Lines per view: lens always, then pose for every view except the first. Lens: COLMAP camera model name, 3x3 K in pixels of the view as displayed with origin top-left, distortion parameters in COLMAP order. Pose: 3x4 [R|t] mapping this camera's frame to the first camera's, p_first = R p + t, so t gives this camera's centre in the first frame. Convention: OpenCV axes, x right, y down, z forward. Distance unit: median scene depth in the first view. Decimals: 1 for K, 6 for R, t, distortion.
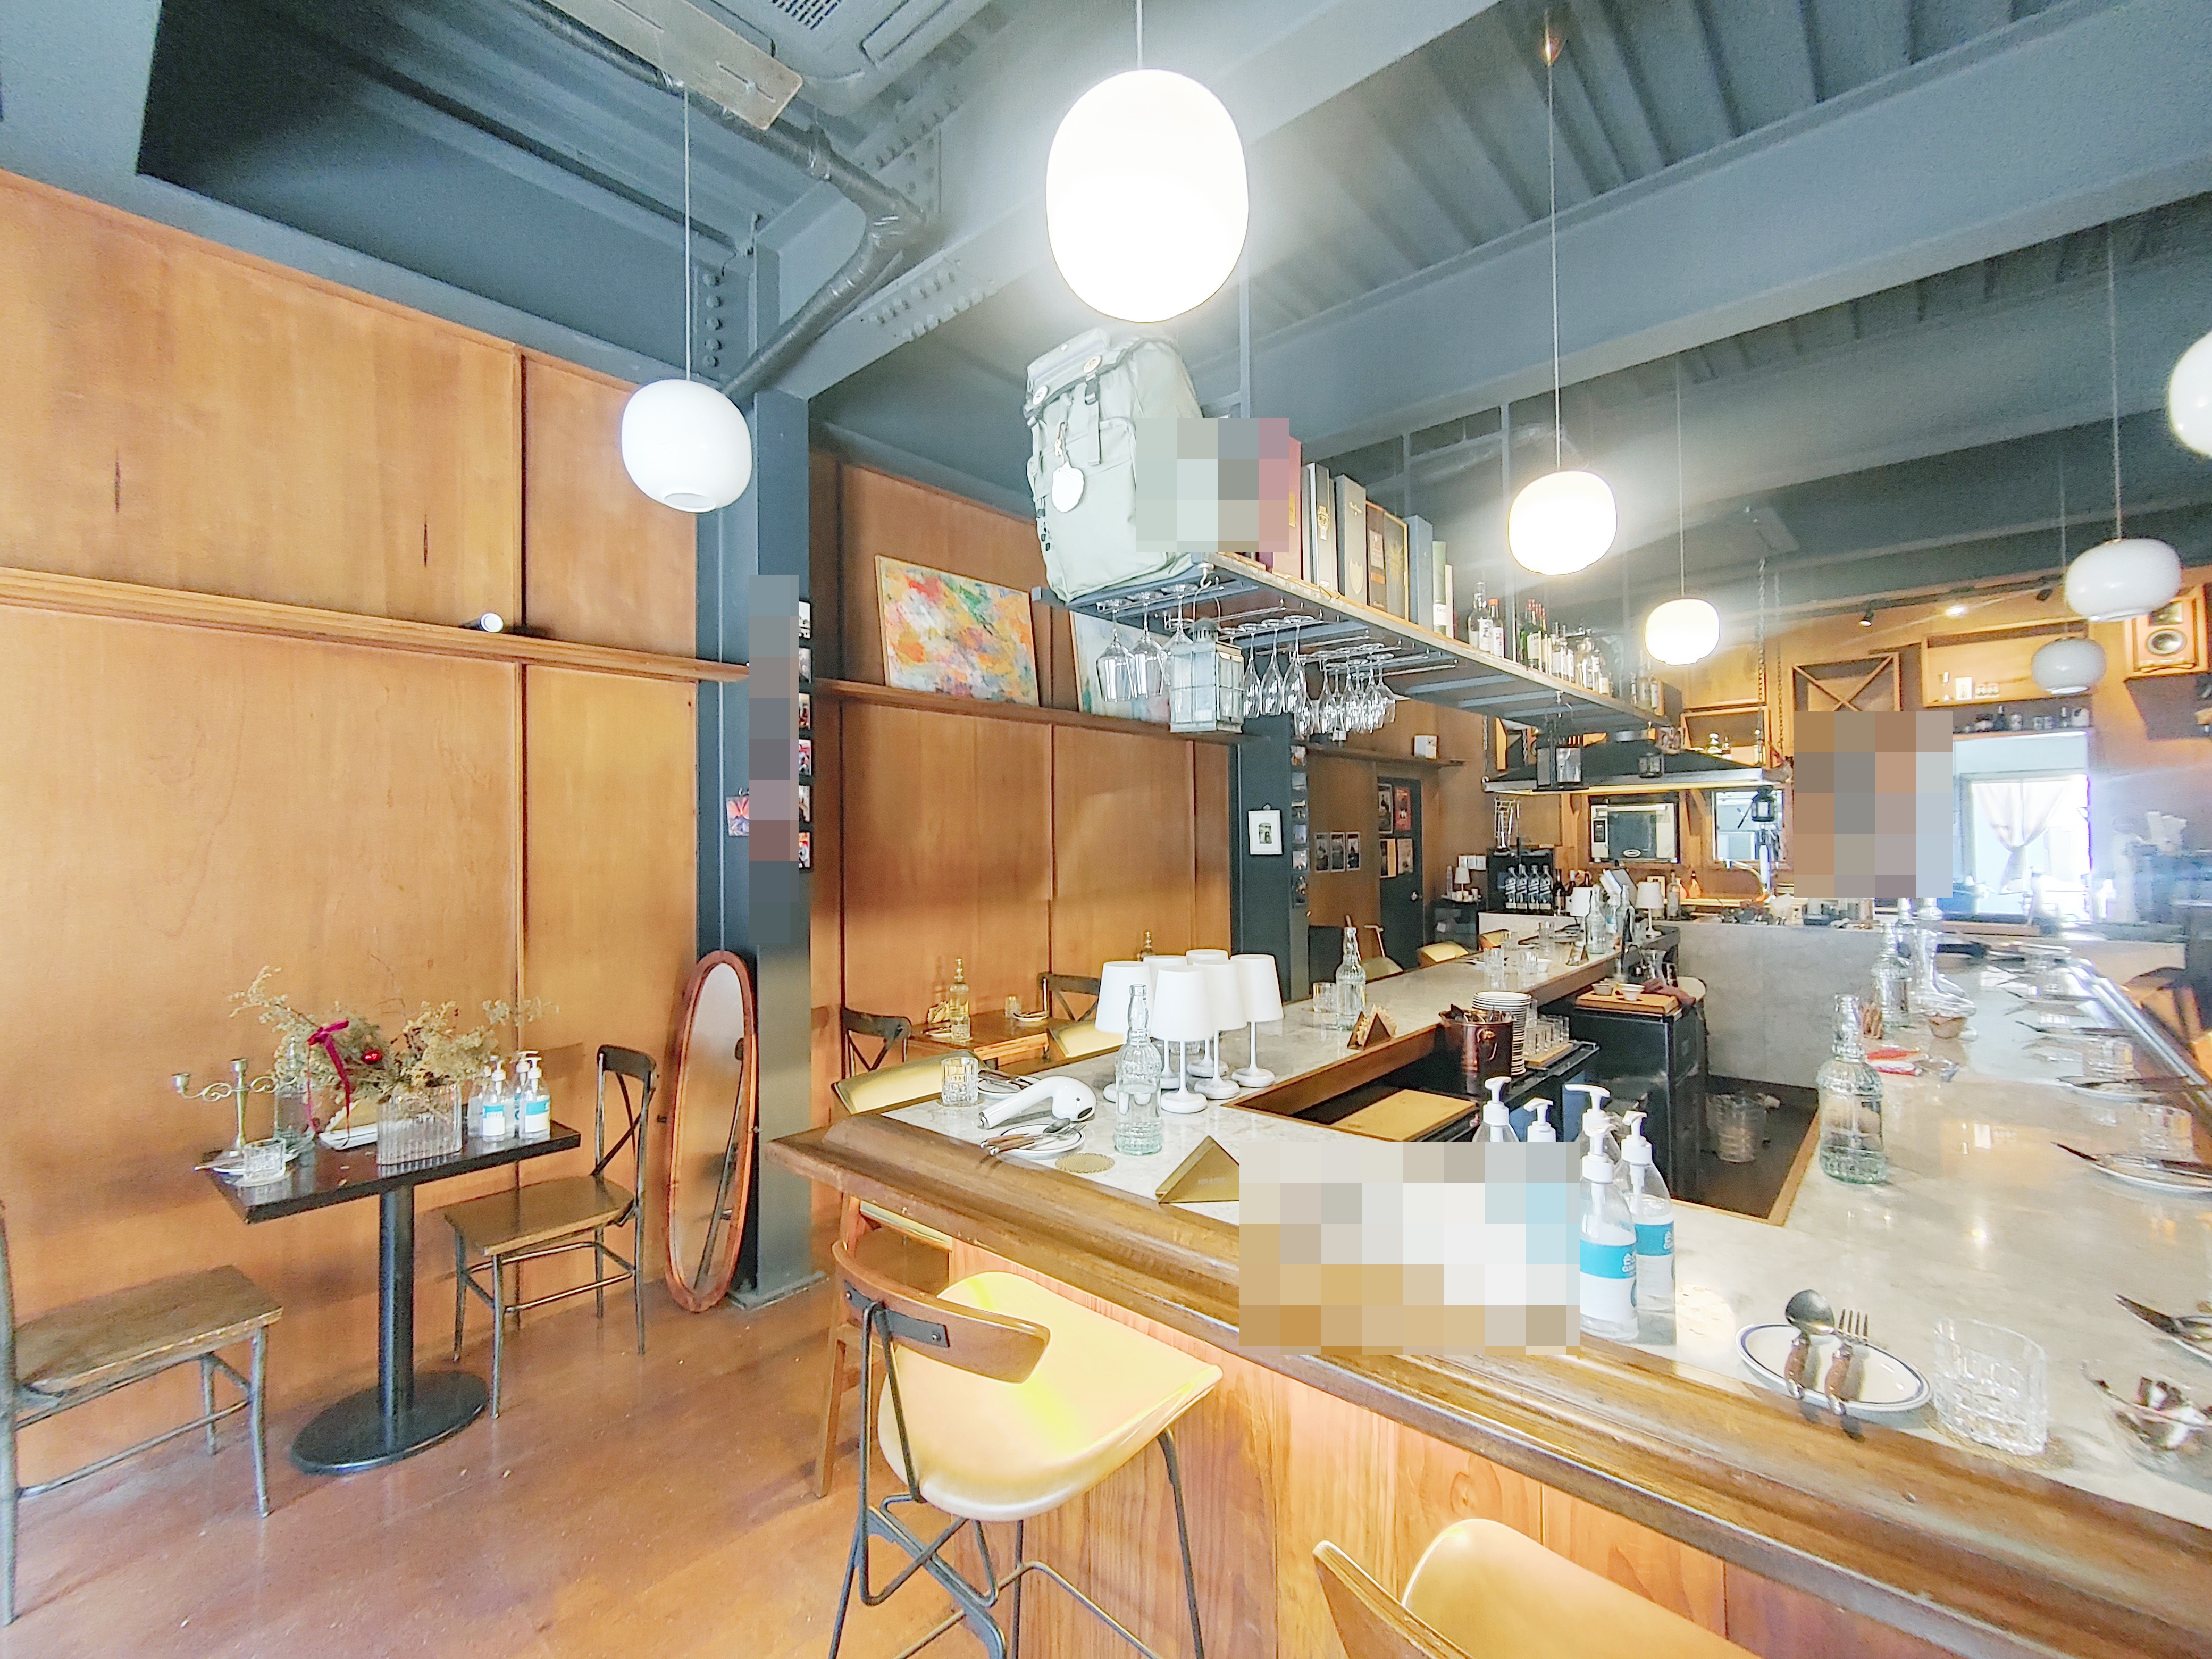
lens RADIAL K [[952.8, 0, 1105.2], [0, 952.8, 827.2], [0, 0, 1]] dist [-0.000490, 0.000111]
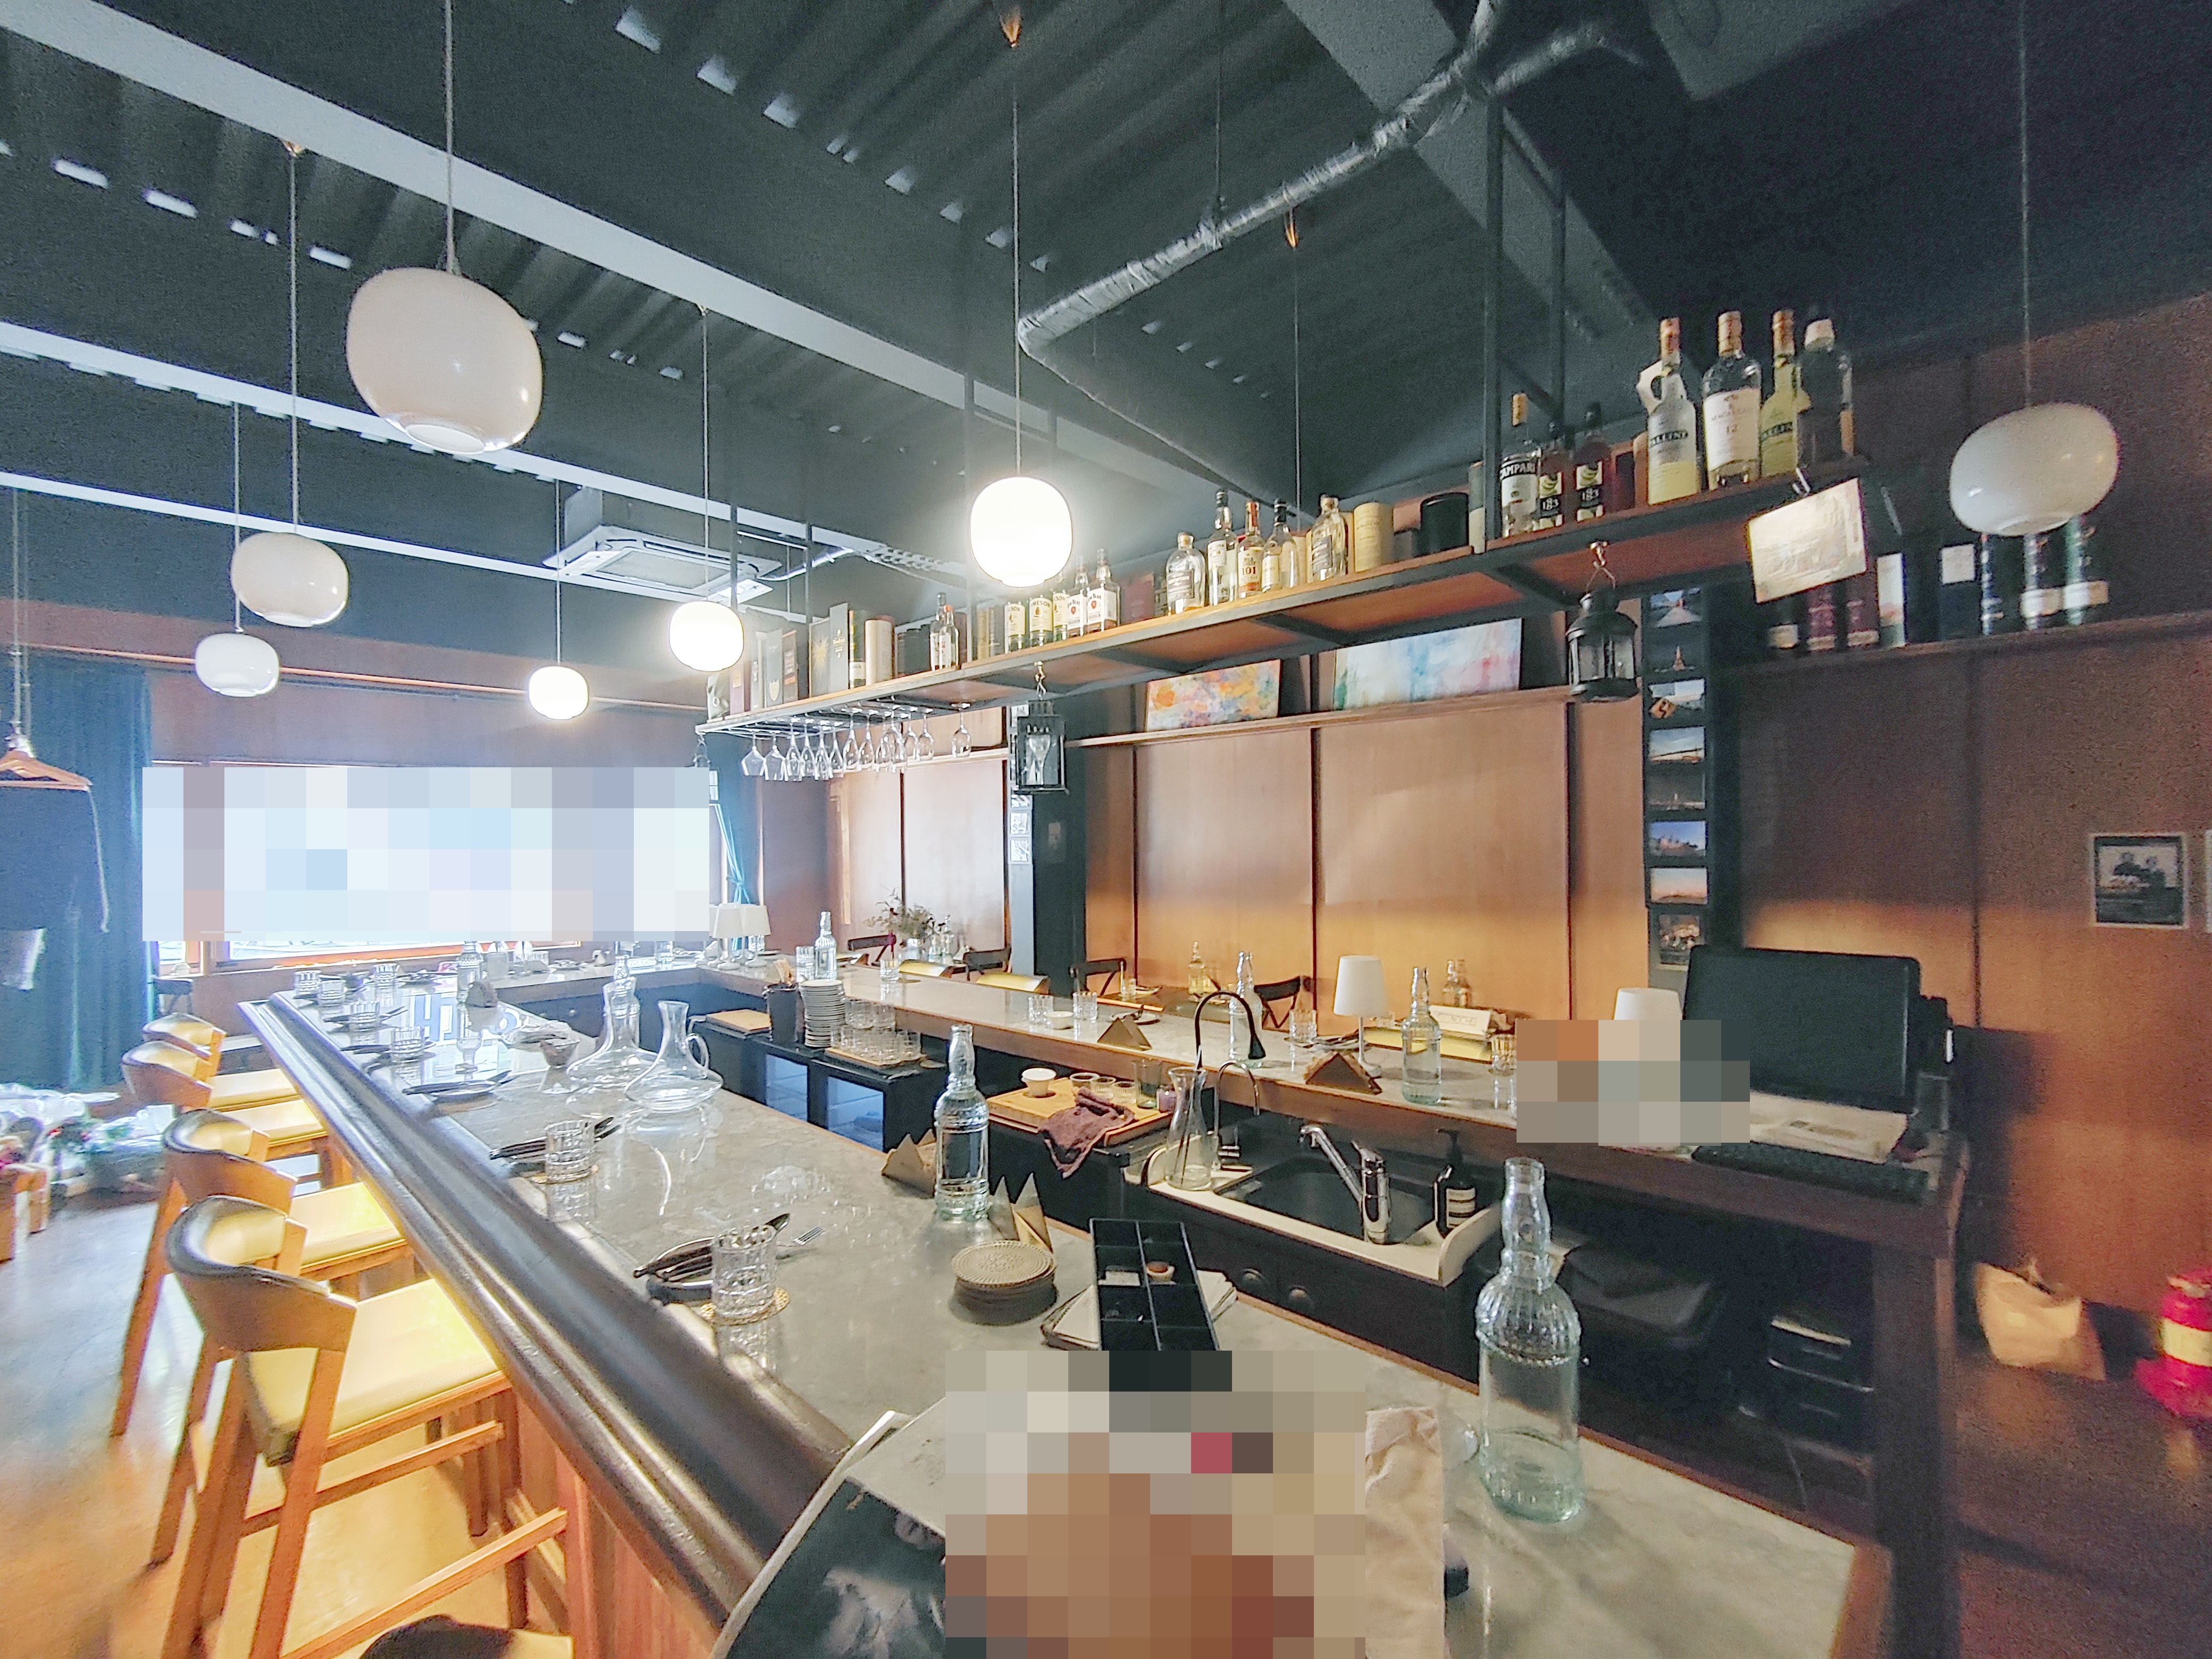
lens RADIAL K [[952.8, 0, 1106.7], [0, 952.8, 836.3], [0, 0, 1]] dist [-0.000490, 0.000111]
pose [[-0.047878, 0.003454, -0.998847, 1.023316], [0.013072, 0.999911, 0.002831, 0.001505], [0.998768, -0.012921, -0.047919, 0.887003]]
